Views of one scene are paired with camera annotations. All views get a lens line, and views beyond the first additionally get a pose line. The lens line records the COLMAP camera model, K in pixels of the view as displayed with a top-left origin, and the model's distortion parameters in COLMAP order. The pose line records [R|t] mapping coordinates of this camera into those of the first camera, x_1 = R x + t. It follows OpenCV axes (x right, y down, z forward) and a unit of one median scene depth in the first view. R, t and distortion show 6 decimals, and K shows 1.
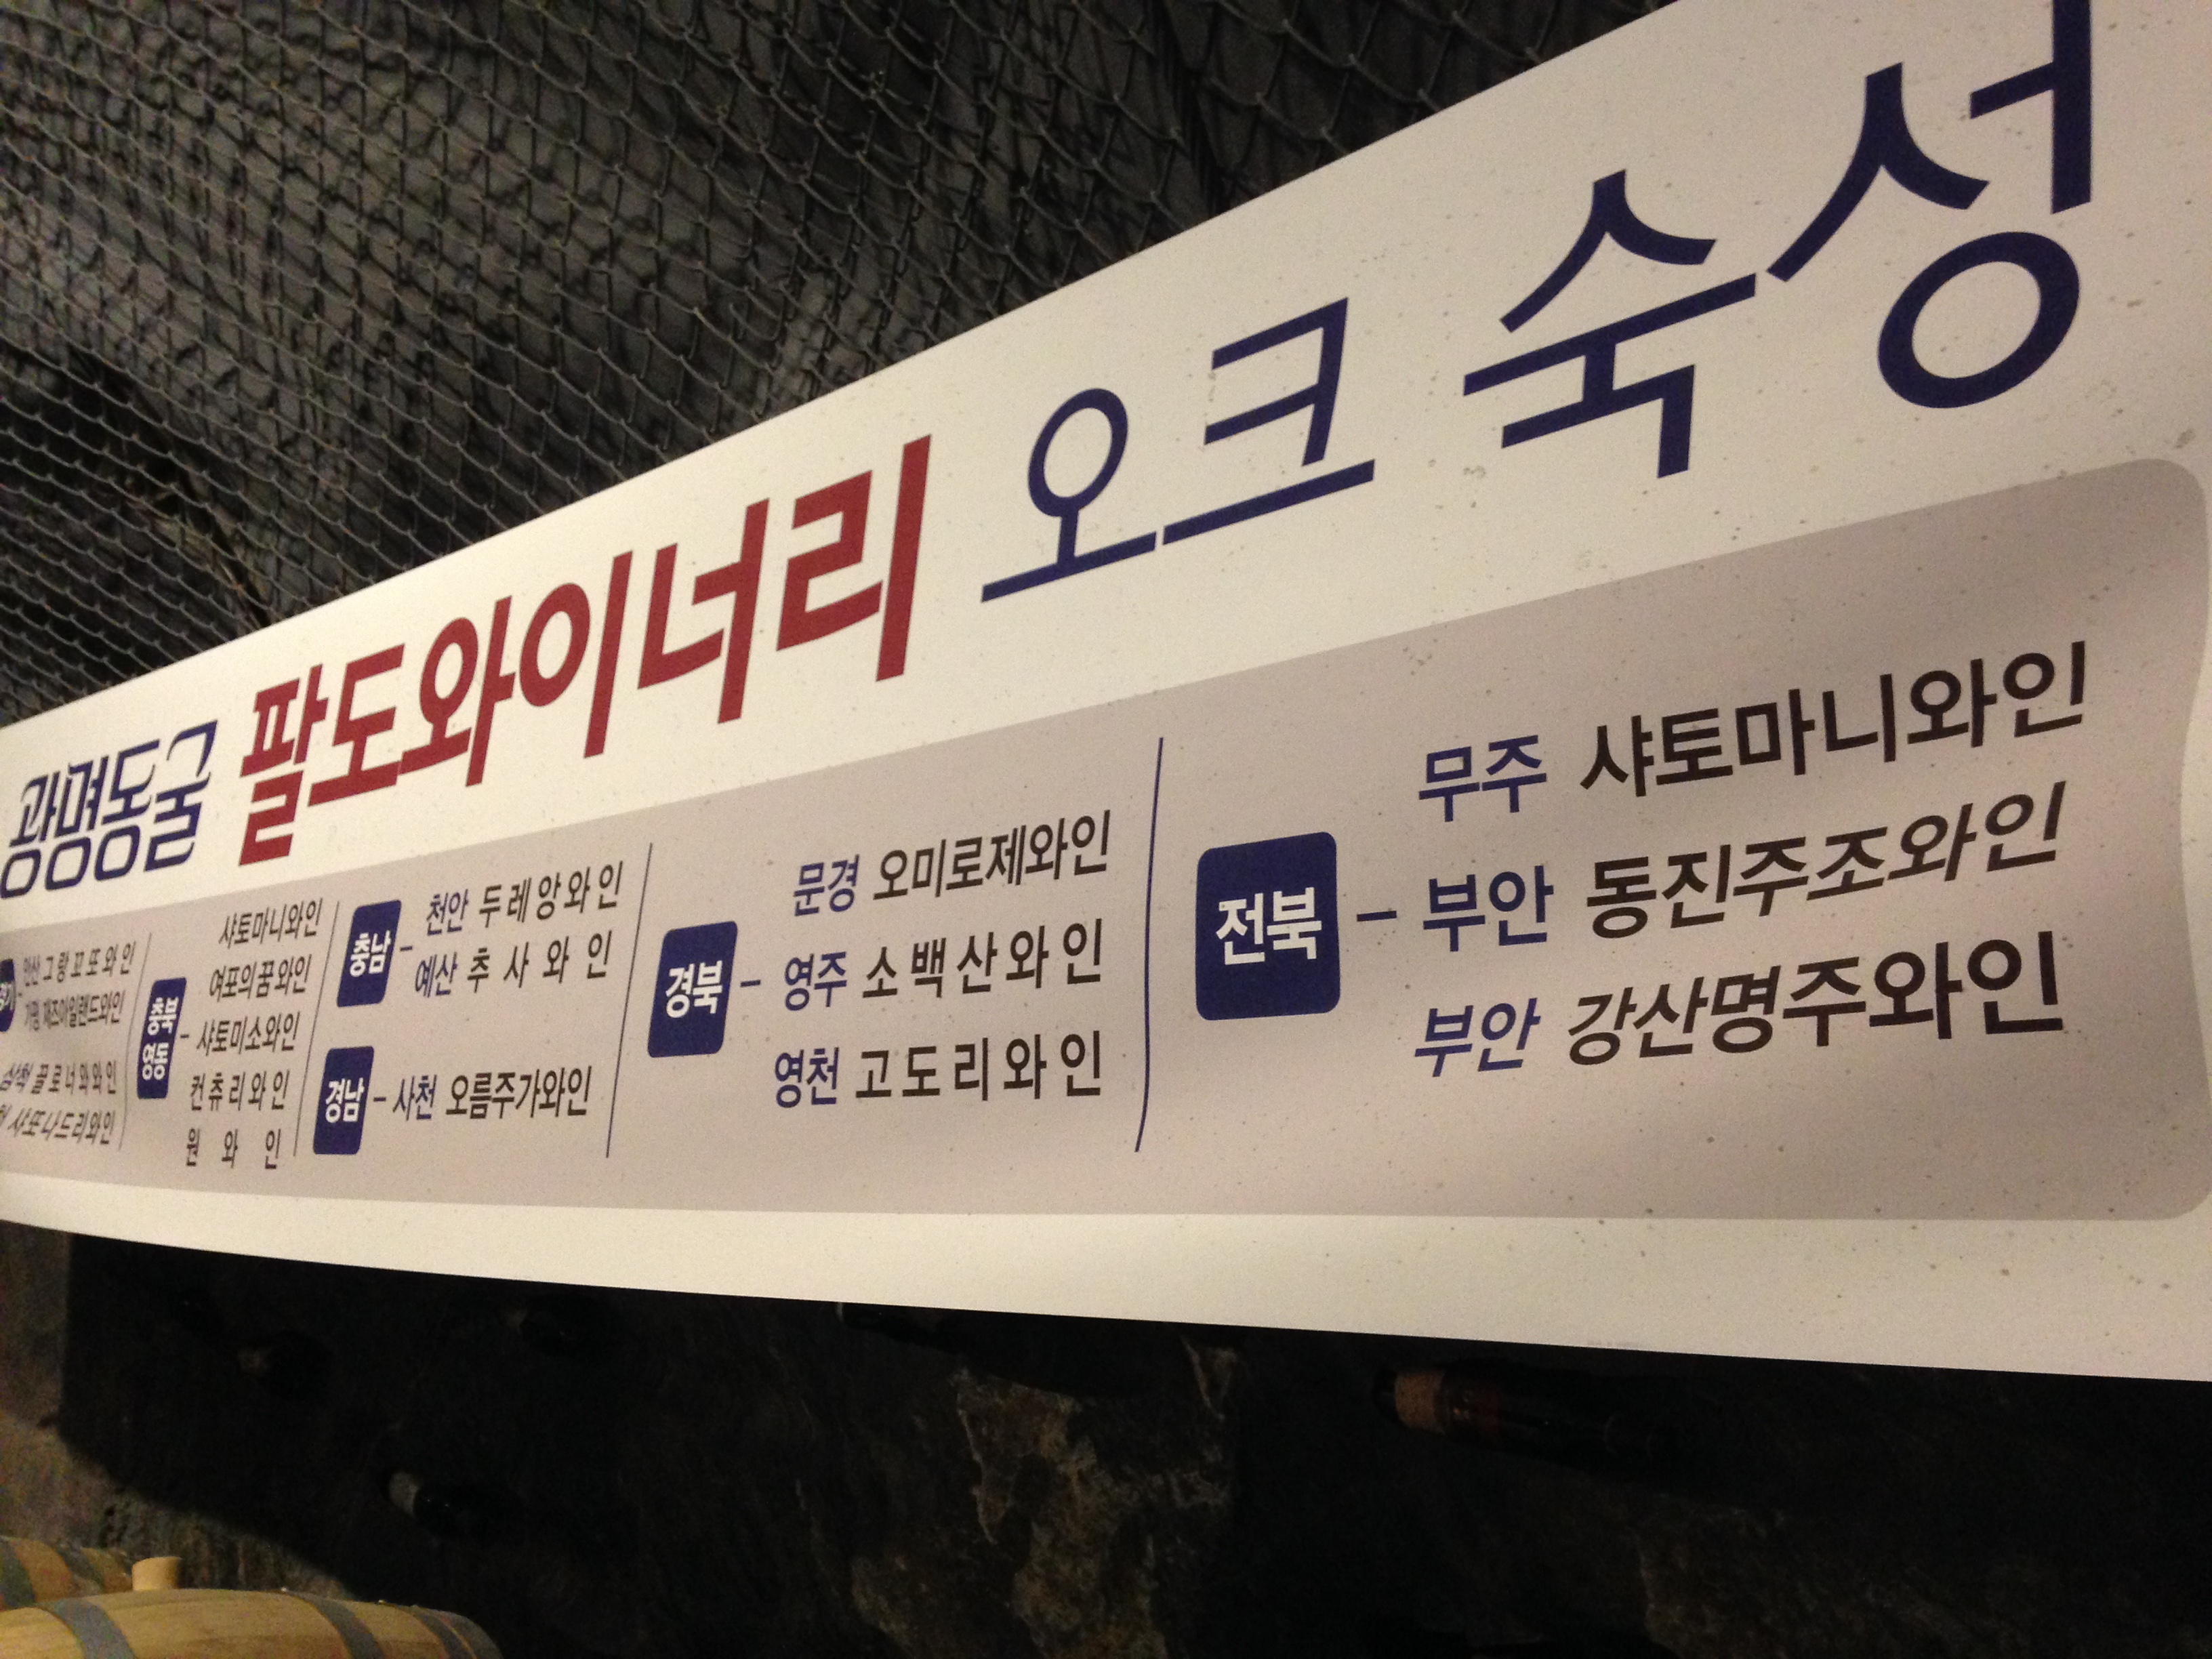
lens RADIAL K [[2029.6, 0, 1105.8], [0, 2029.6, 830.7], [0, 0, 1]] dist [0.105661, 0.000000]
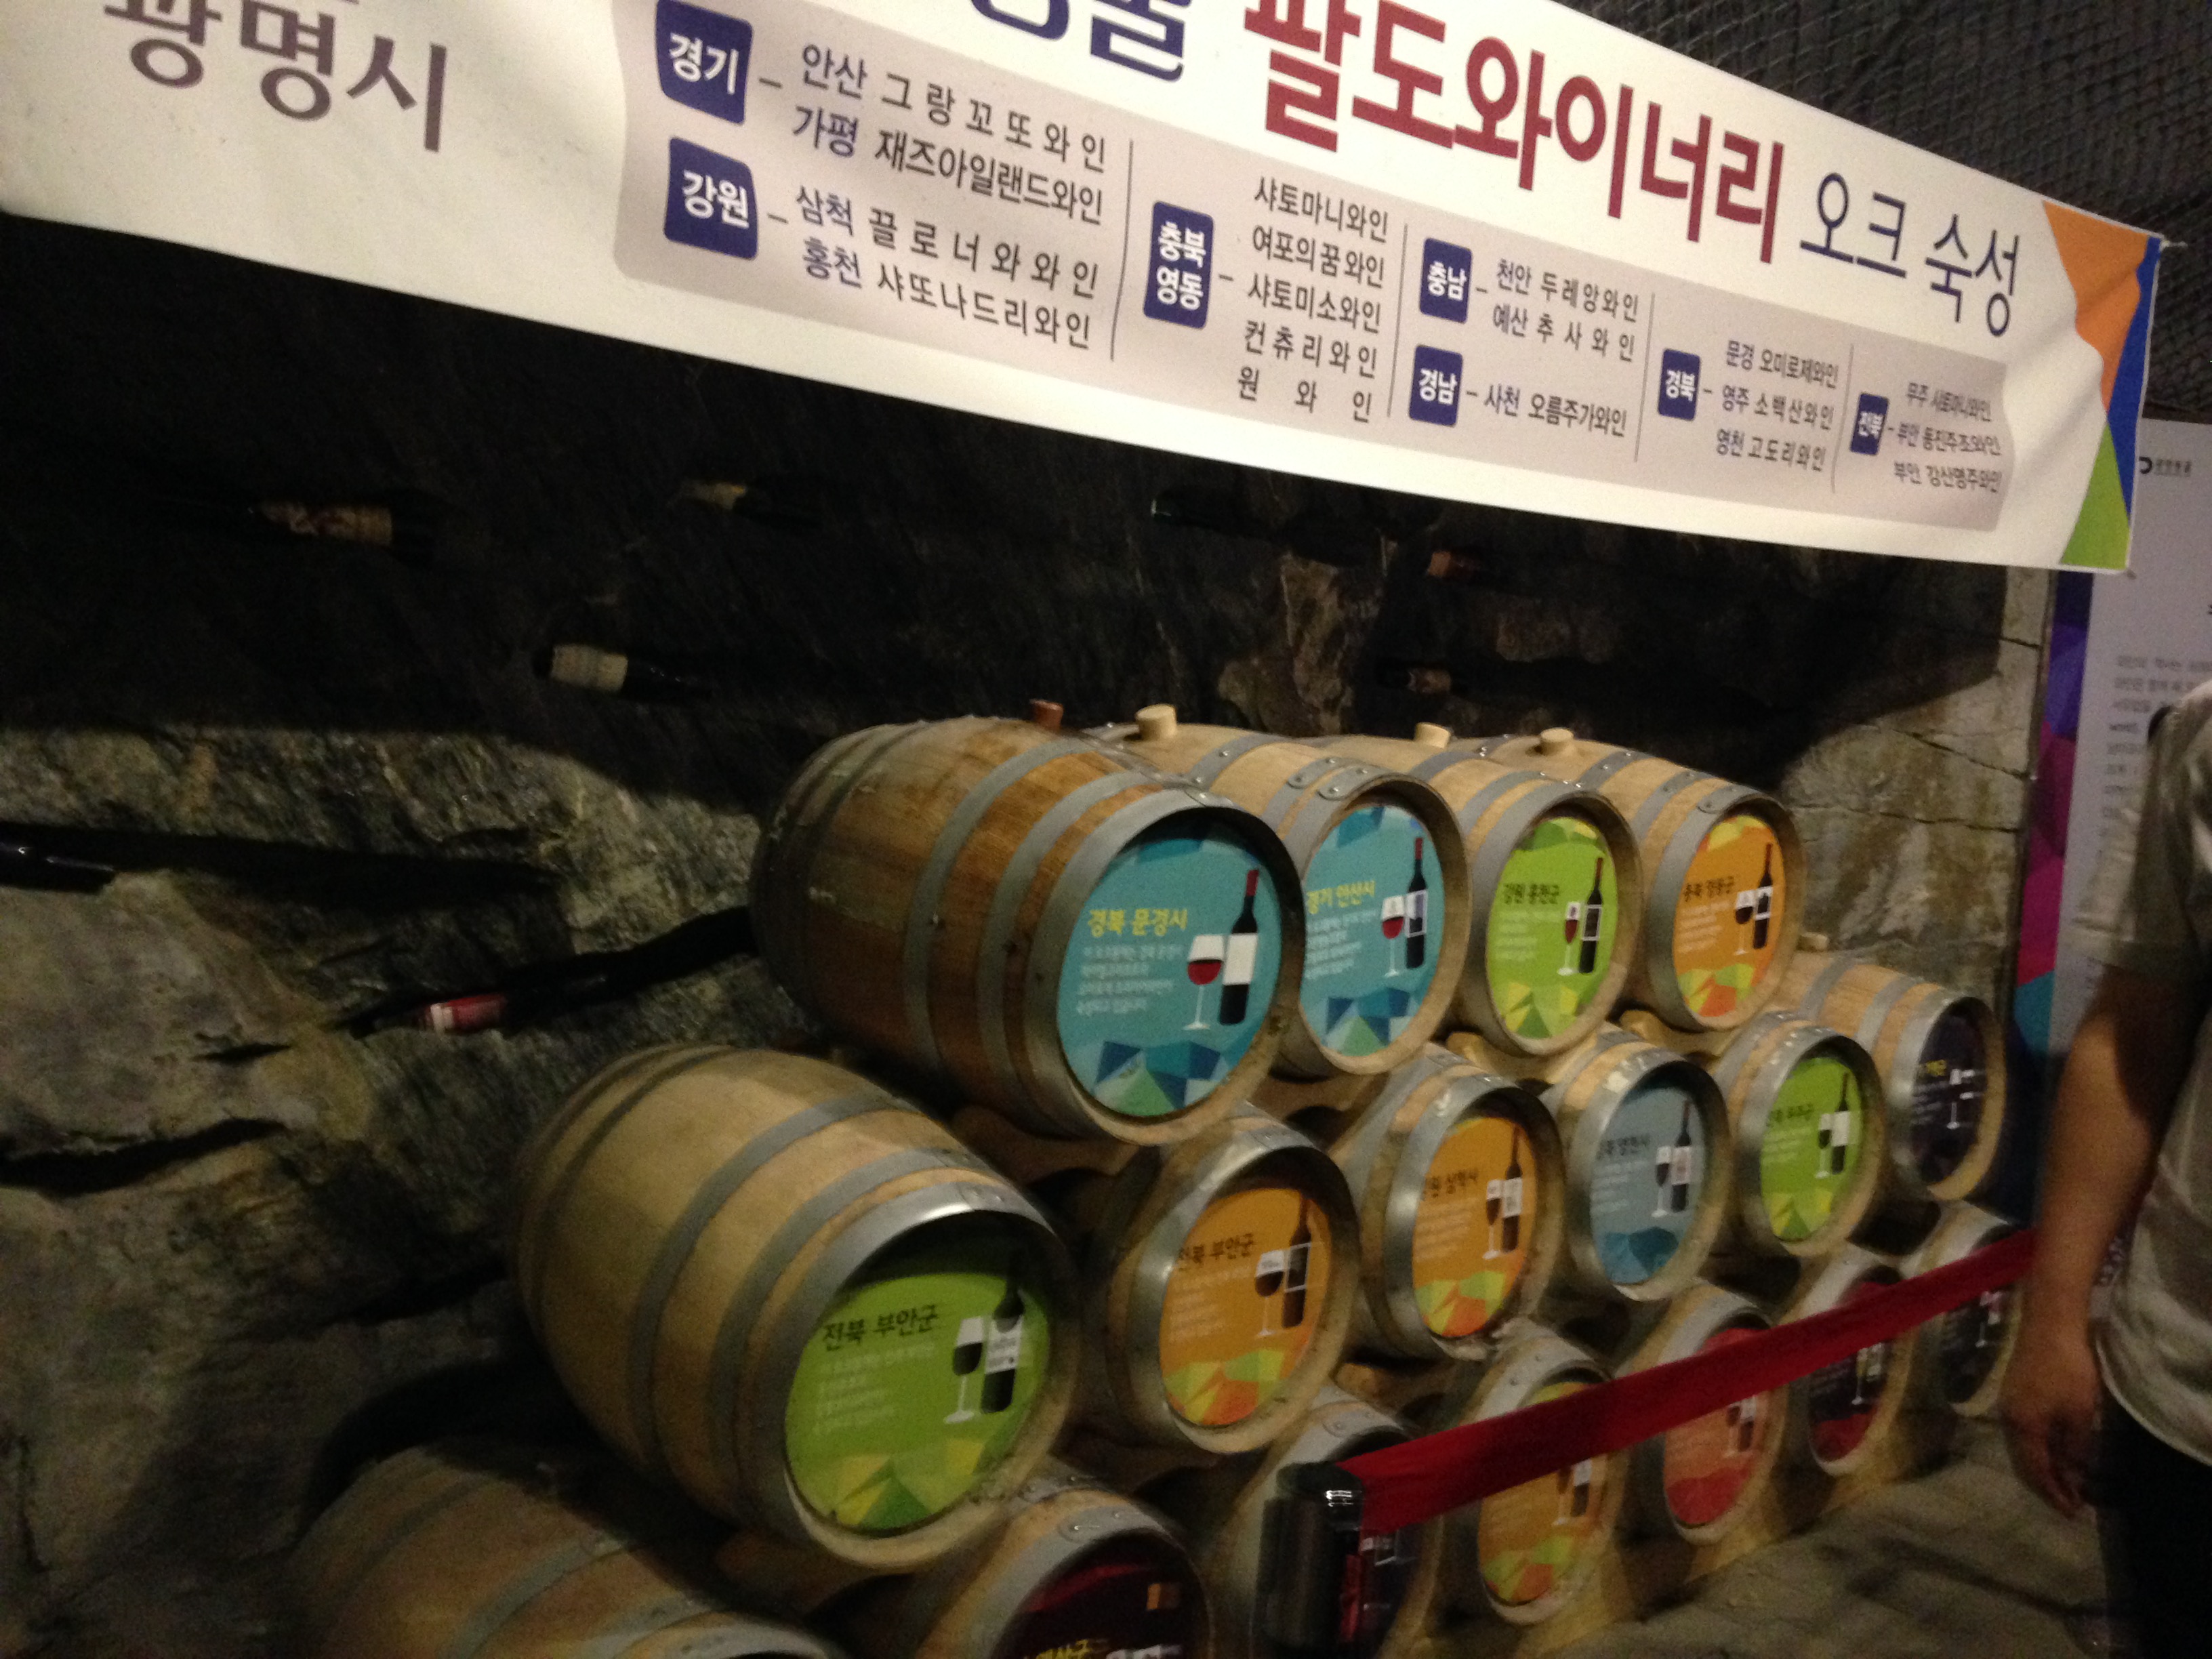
lens RADIAL K [[2029.6, 0, 1093.5], [0, 2029.6, 832.2], [0, 0, 1]] dist [0.105661, 0.000000]
pose [[0.048238, -0.170643, 0.984151, -2.282841], [-0.286605, 0.941501, 0.177296, 0.295872], [-0.956834, -0.290615, -0.003491, 1.408542]]
